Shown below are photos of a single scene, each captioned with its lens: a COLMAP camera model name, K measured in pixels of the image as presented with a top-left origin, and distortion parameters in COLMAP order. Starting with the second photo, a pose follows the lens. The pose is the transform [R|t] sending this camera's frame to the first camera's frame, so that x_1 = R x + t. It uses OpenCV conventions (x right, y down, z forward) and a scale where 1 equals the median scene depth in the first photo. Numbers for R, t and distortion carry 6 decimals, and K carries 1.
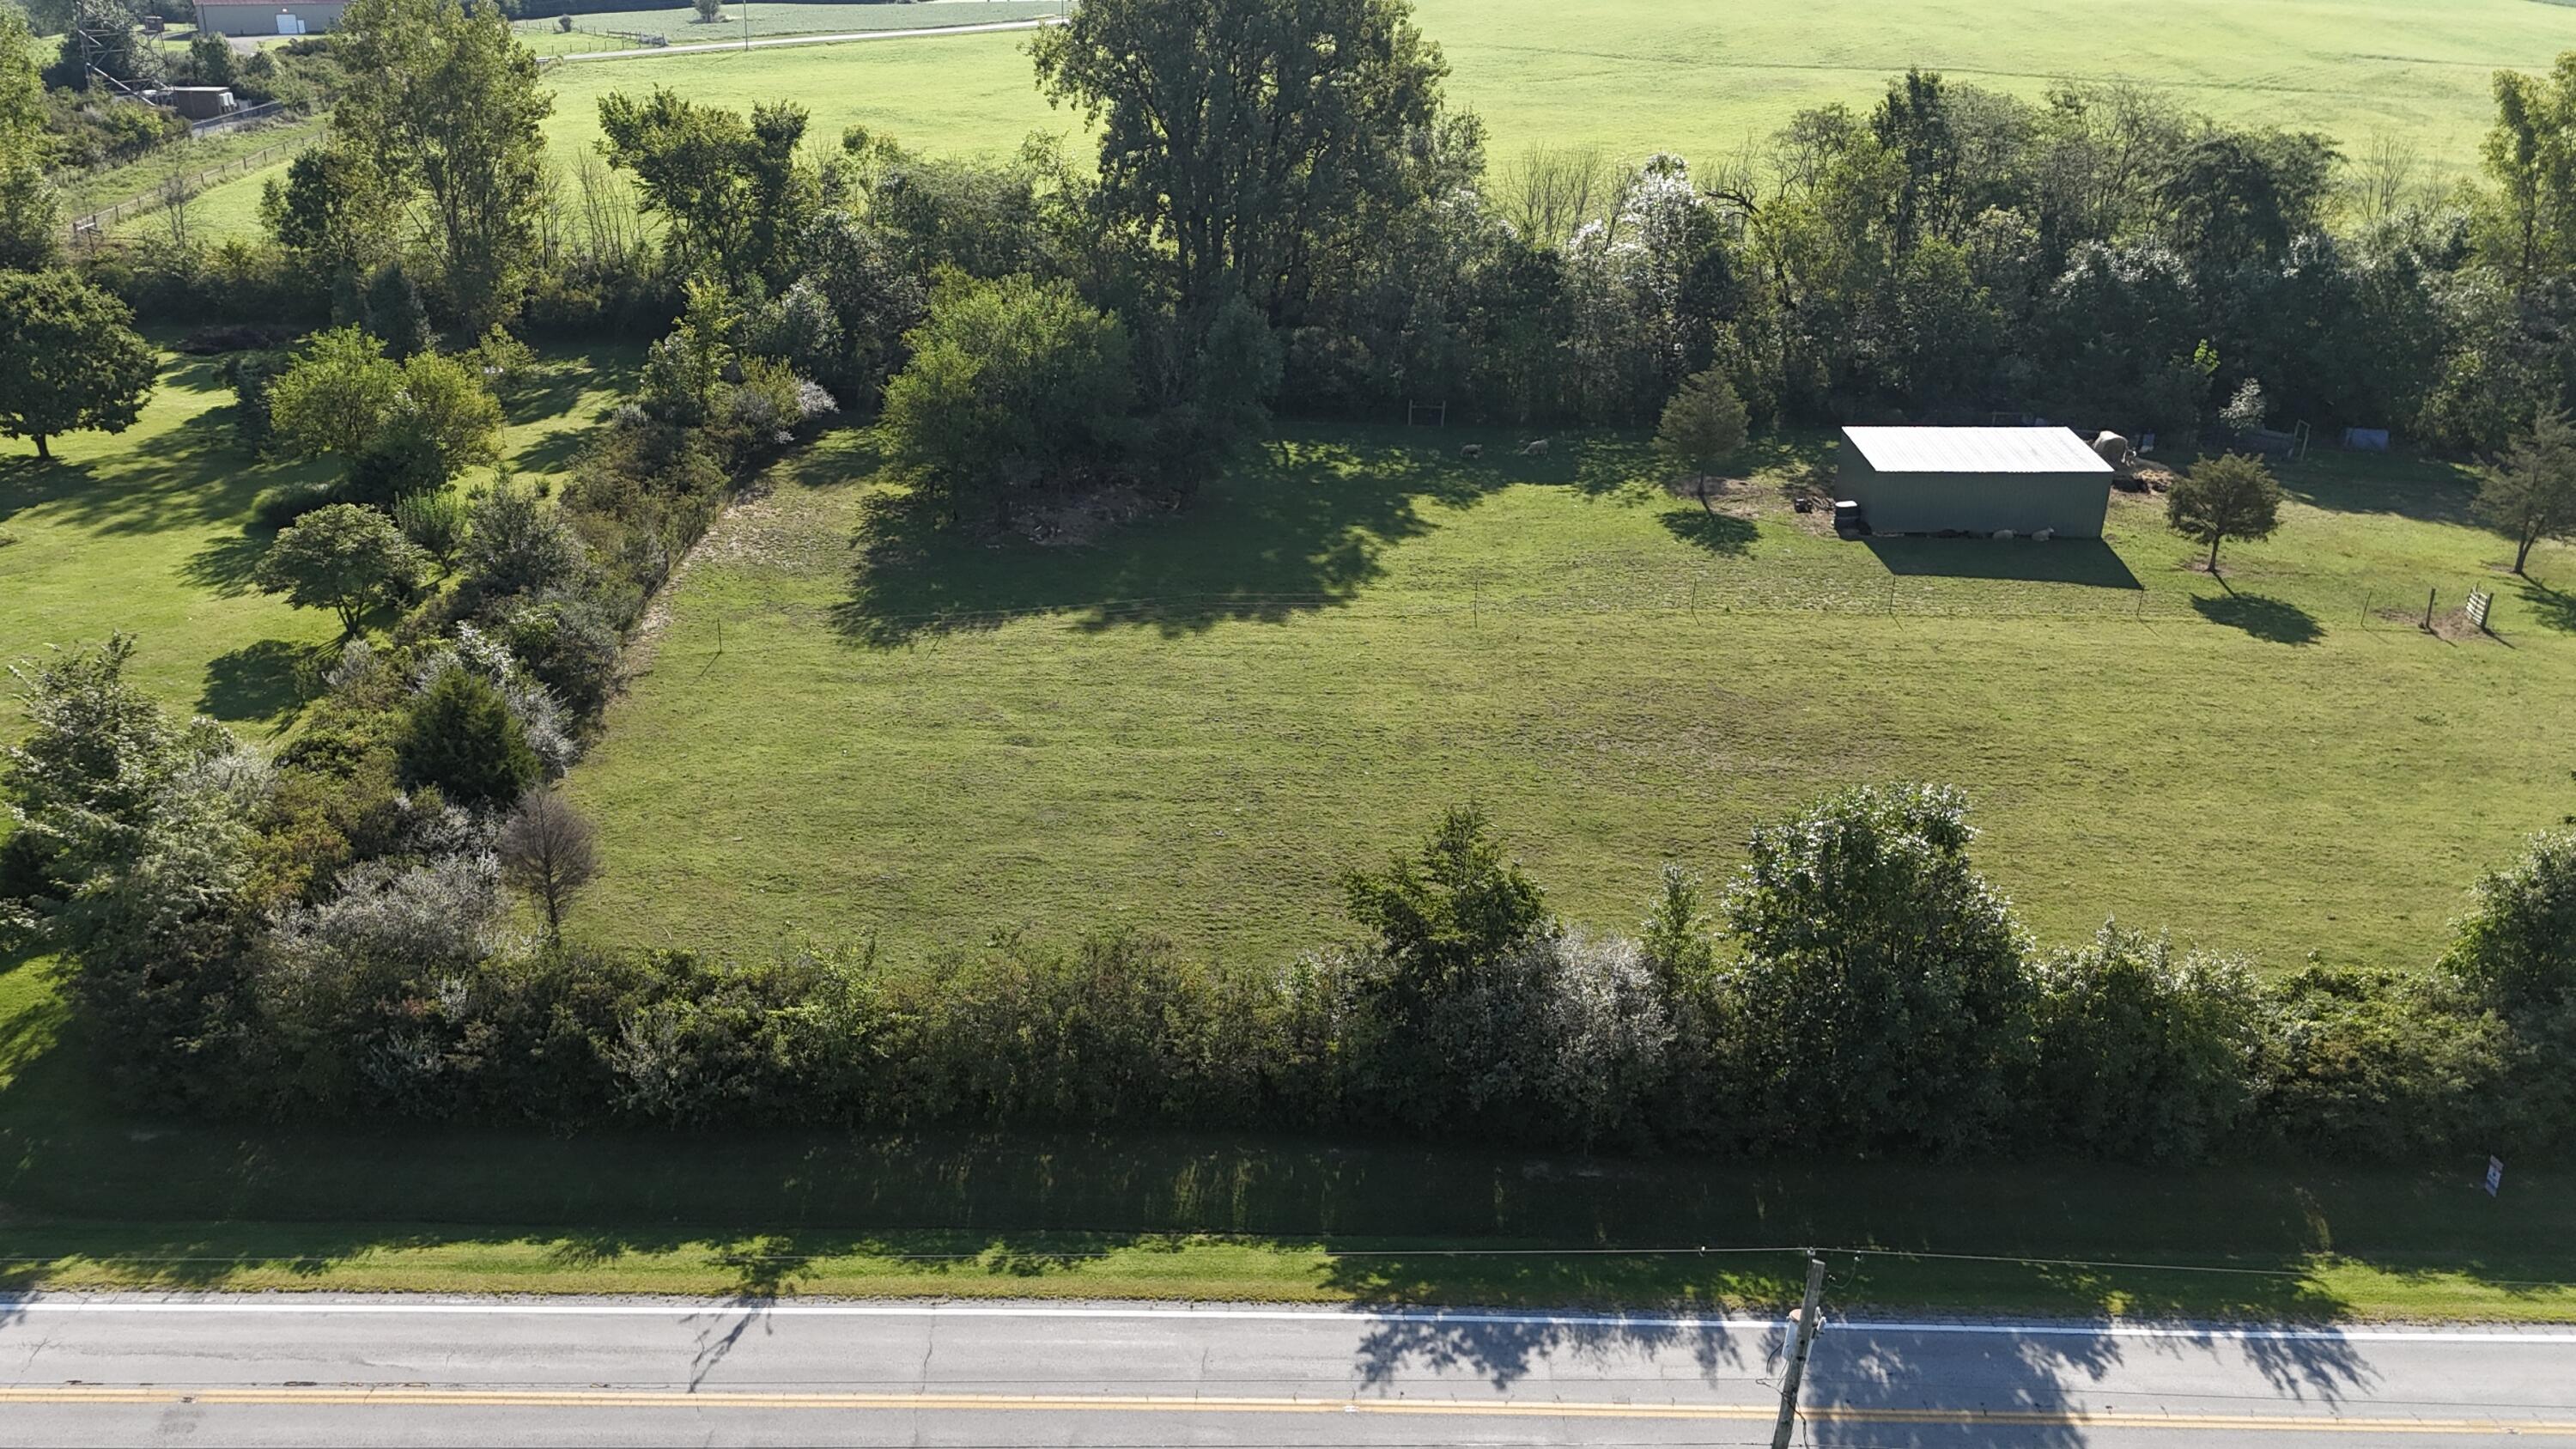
lens RADIAL K [[2109.5, 0, 1132.3], [0, 2109.5, 816.7], [0, 0, 1]] dist [0.084048, -0.101133]
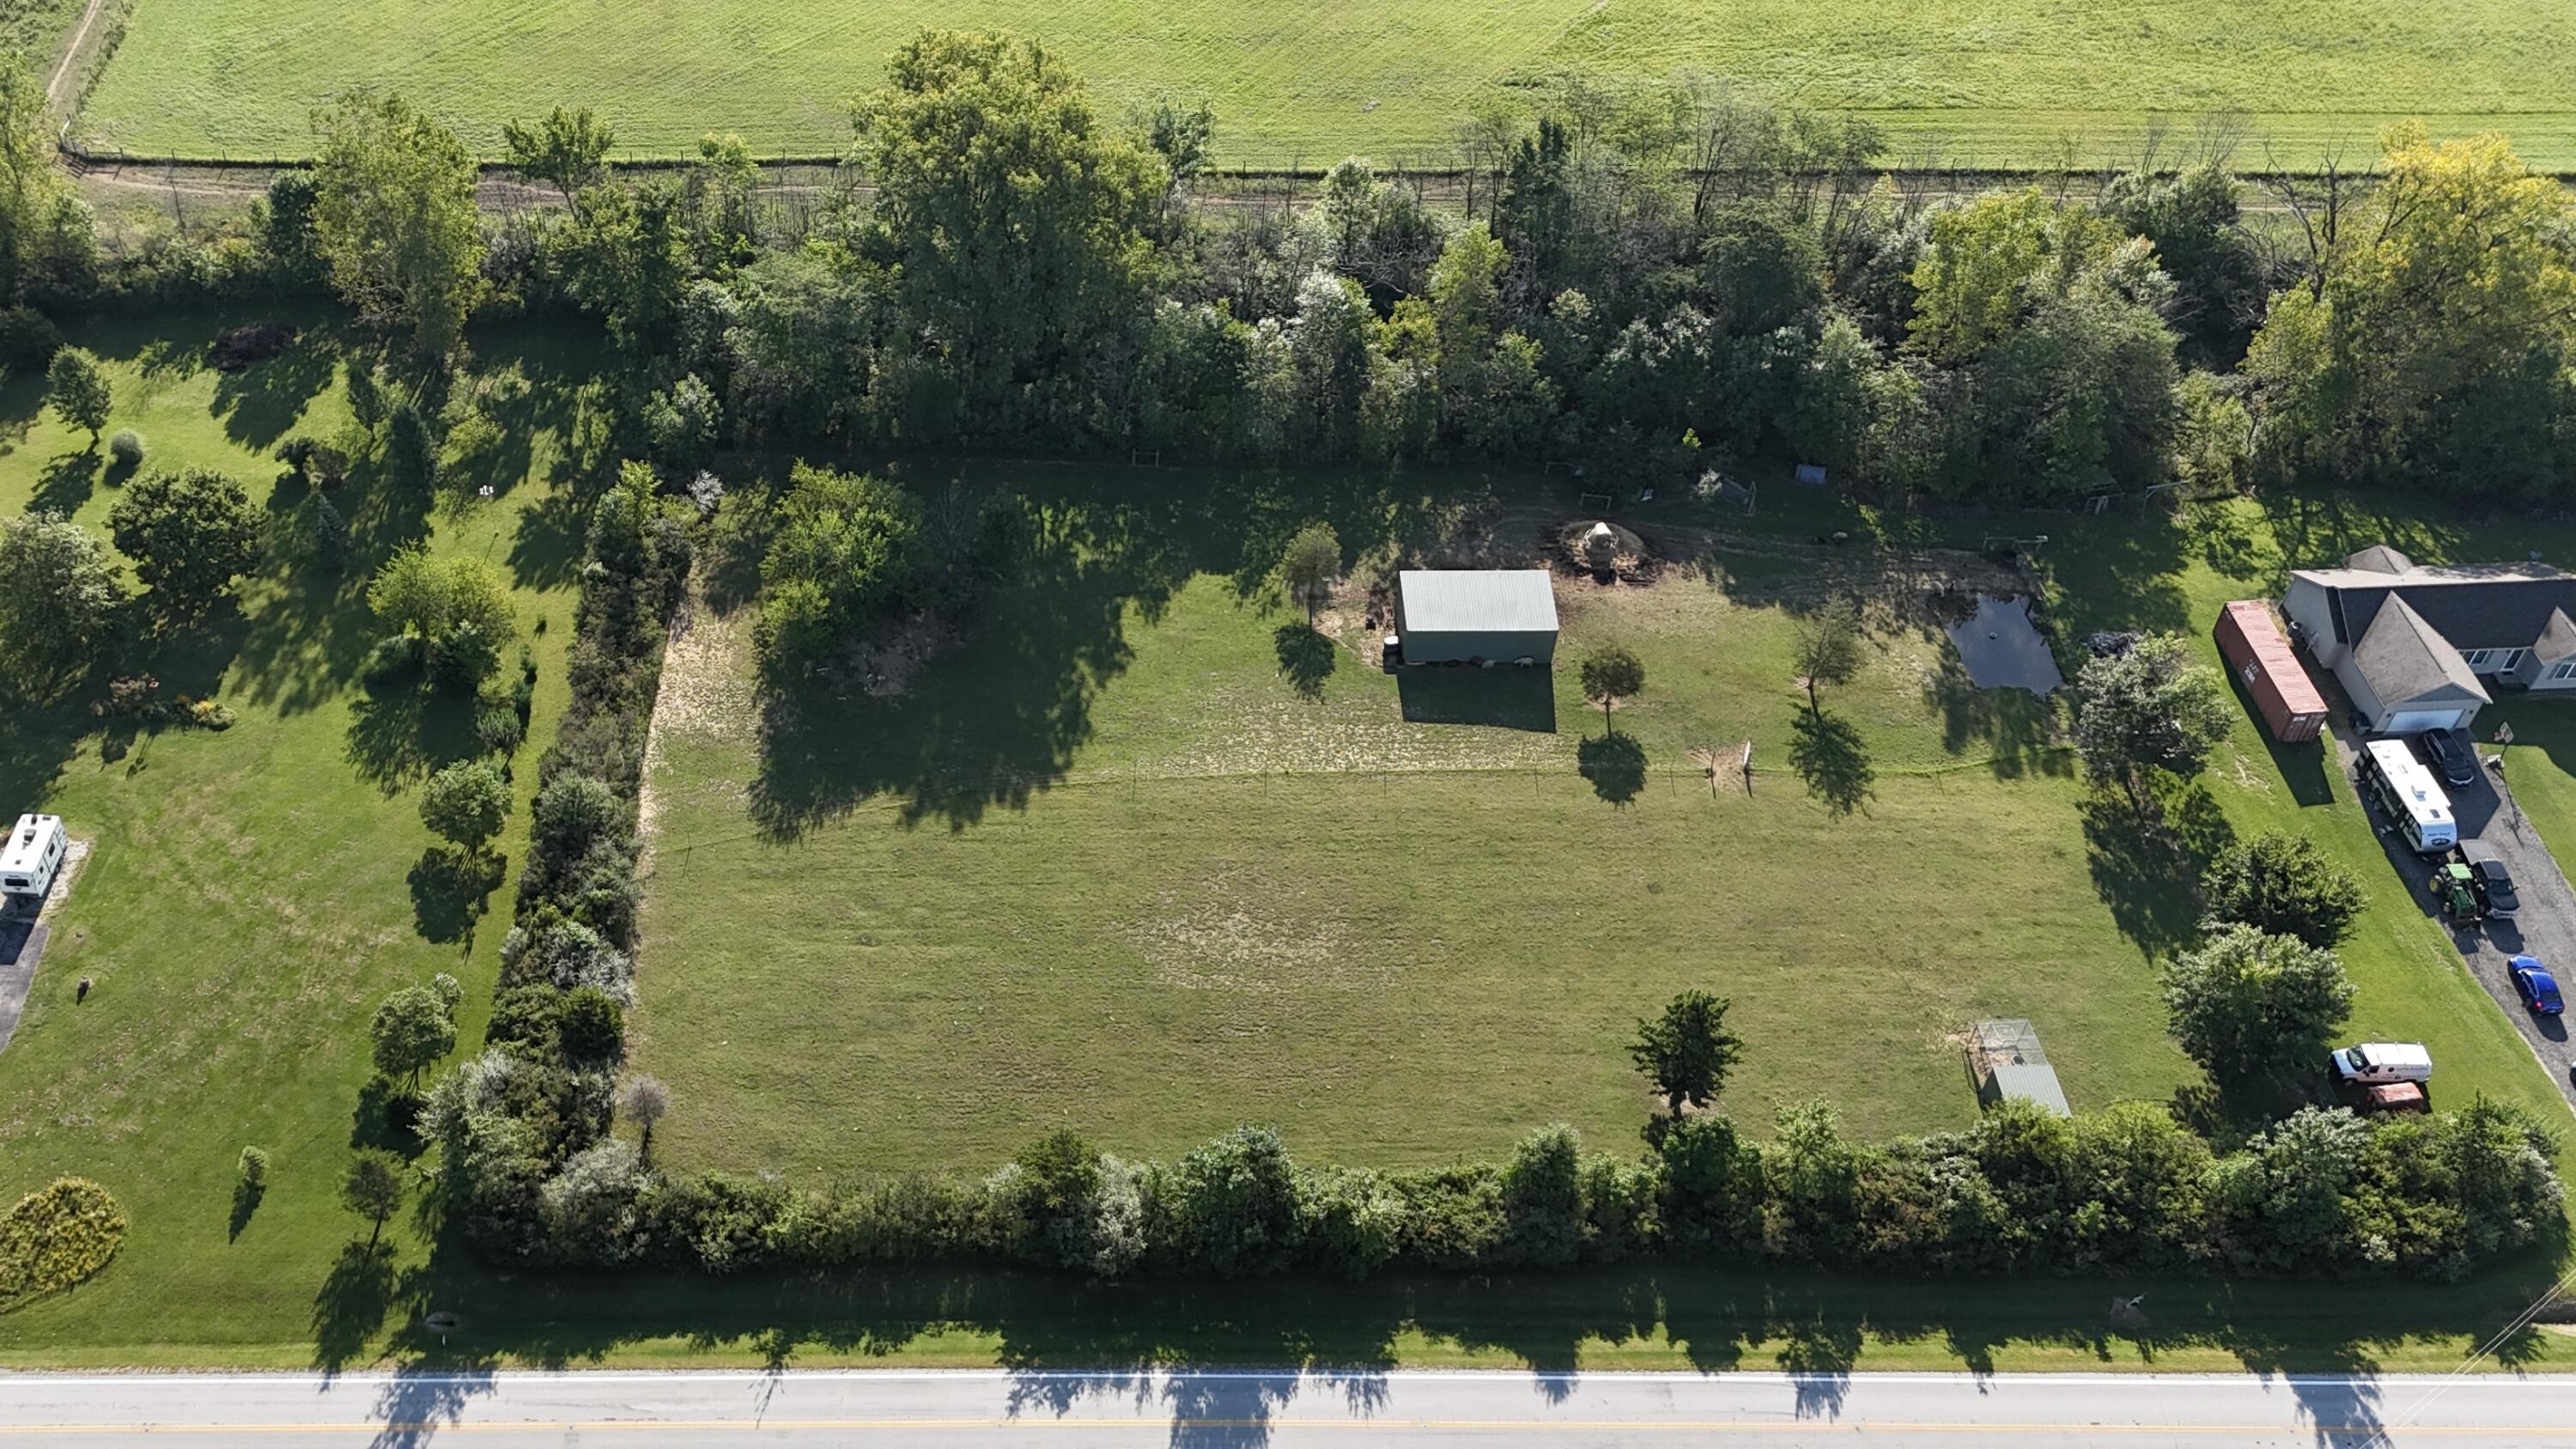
lens RADIAL K [[2267.3, 0, 981.7], [0, 2267.3, 912.2], [0, 0, 1]] dist [0.109993, -0.130704]
pose [[0.999914, -0.012321, -0.004544, 0.051196], [0.013109, 0.915715, 0.401615, -0.757957], [-0.000788, -0.401640, 0.915797, -0.710472]]
